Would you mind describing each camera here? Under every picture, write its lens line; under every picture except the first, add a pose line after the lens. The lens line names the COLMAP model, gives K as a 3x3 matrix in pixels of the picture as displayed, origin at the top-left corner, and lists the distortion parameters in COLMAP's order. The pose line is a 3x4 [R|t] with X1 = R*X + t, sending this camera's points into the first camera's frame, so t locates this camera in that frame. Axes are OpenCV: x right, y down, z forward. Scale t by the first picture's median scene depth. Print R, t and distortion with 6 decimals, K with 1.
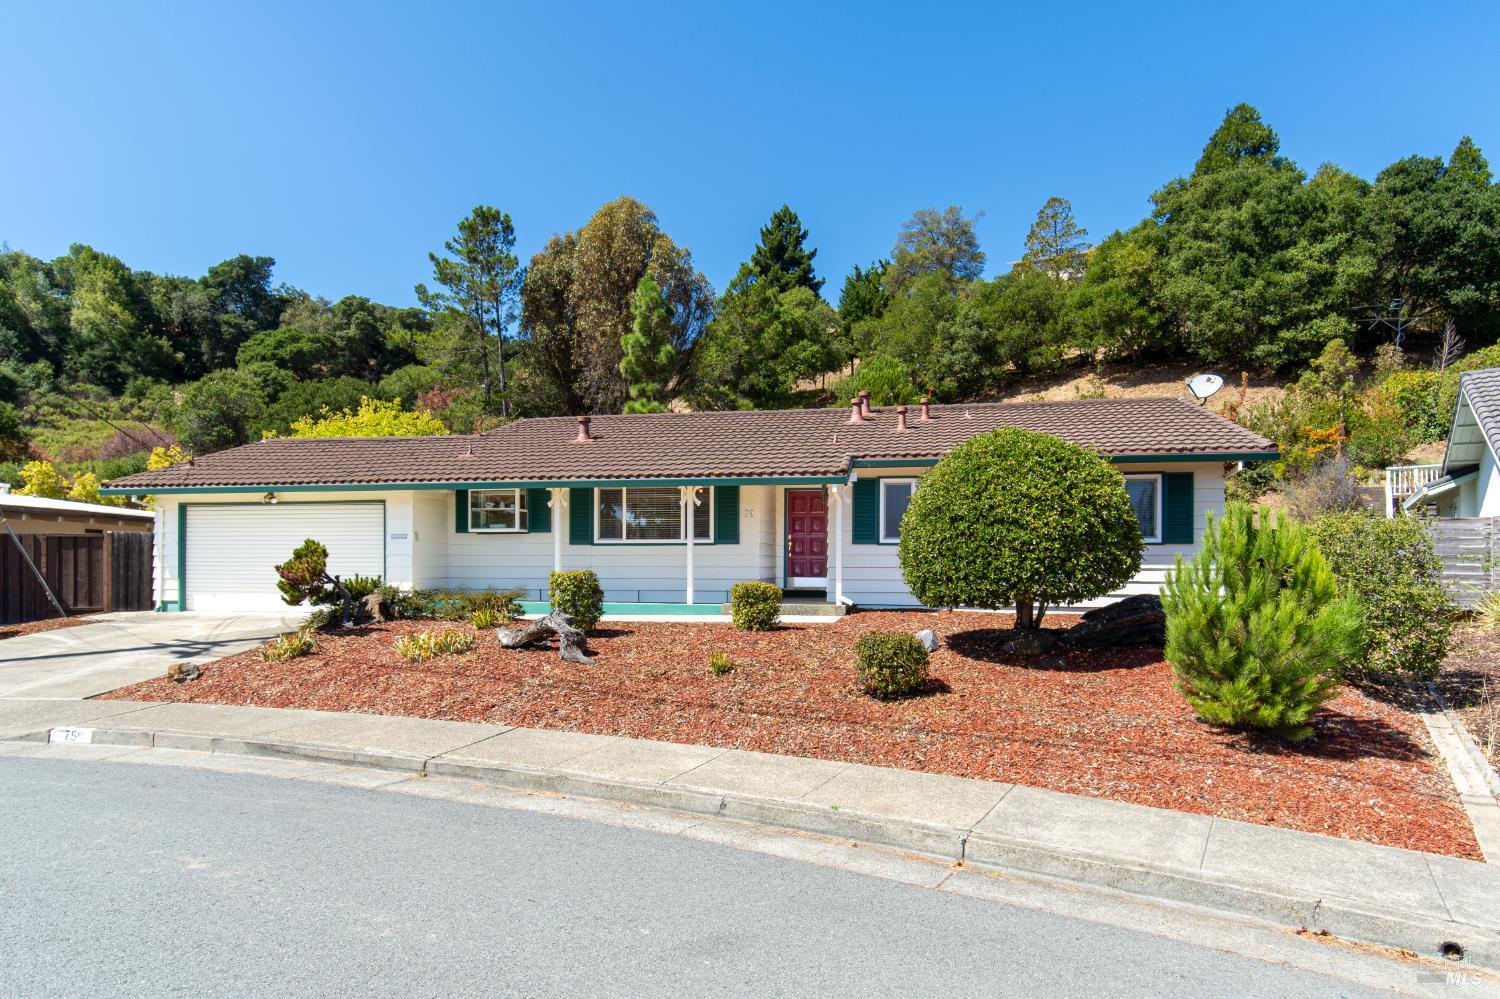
lens RADIAL K [[653.6, 0, 751.7], [0, 653.6, 506.1], [0, 0, 1]] dist [0.001565, 0.000151]
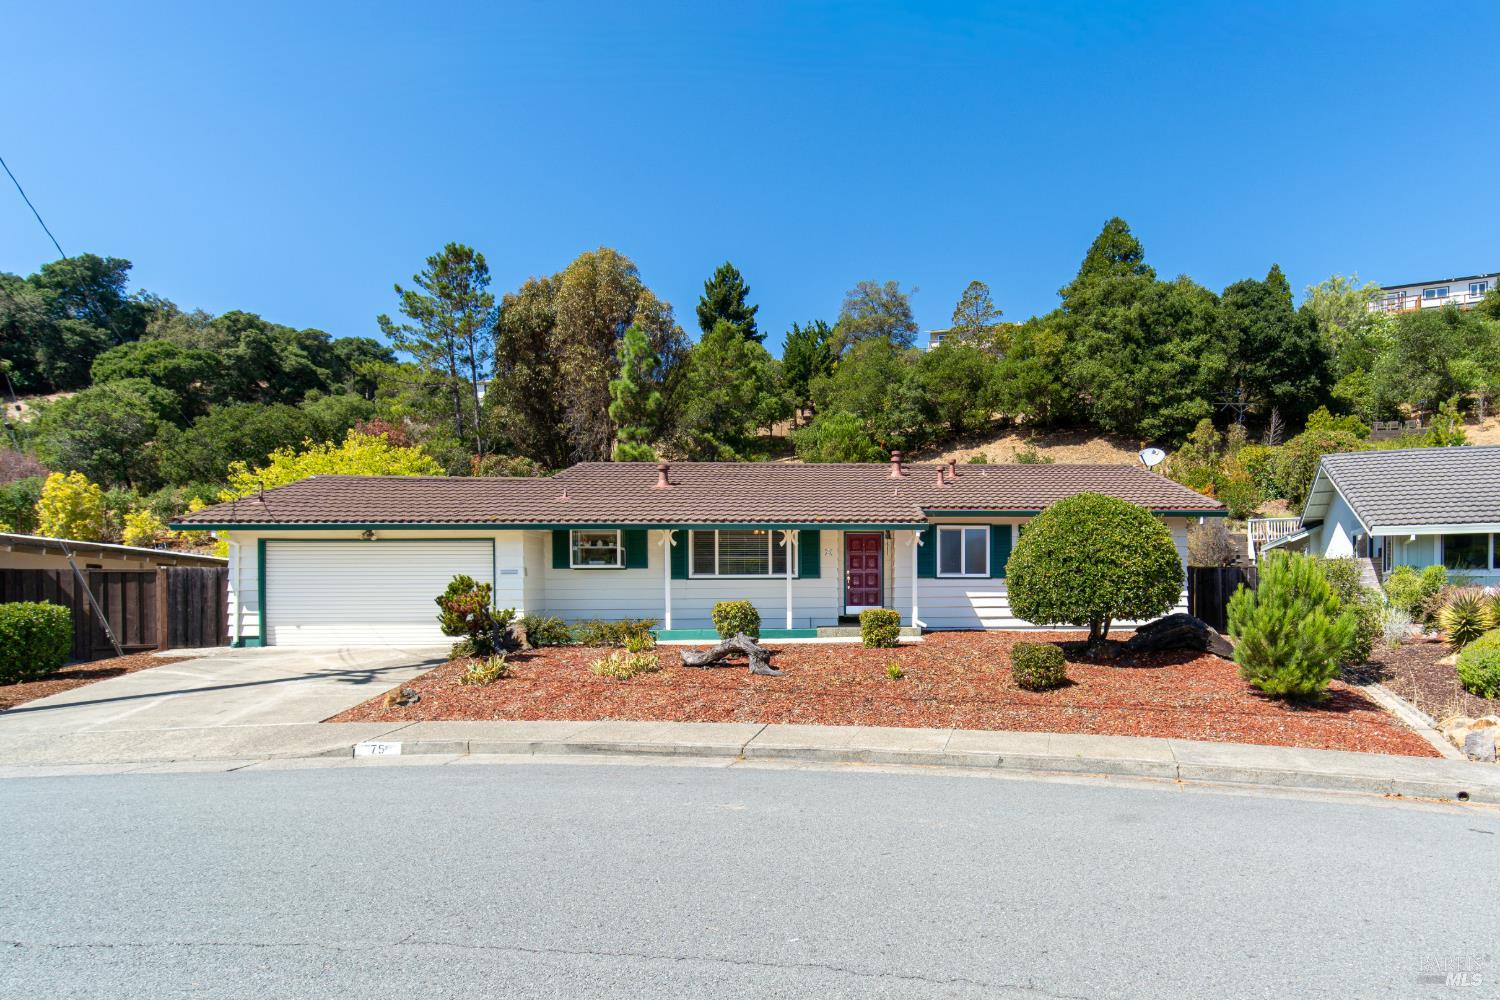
lens RADIAL K [[653.6, 0, 720.4], [0, 653.6, 538.0], [0, 0, 1]] dist [0.001565, 0.000151]
pose [[0.982880, 0.009048, 0.184024, -0.263457], [-0.008441, 0.999956, -0.004086, -0.005705], [-0.184053, 0.002463, 0.982913, -0.086165]]
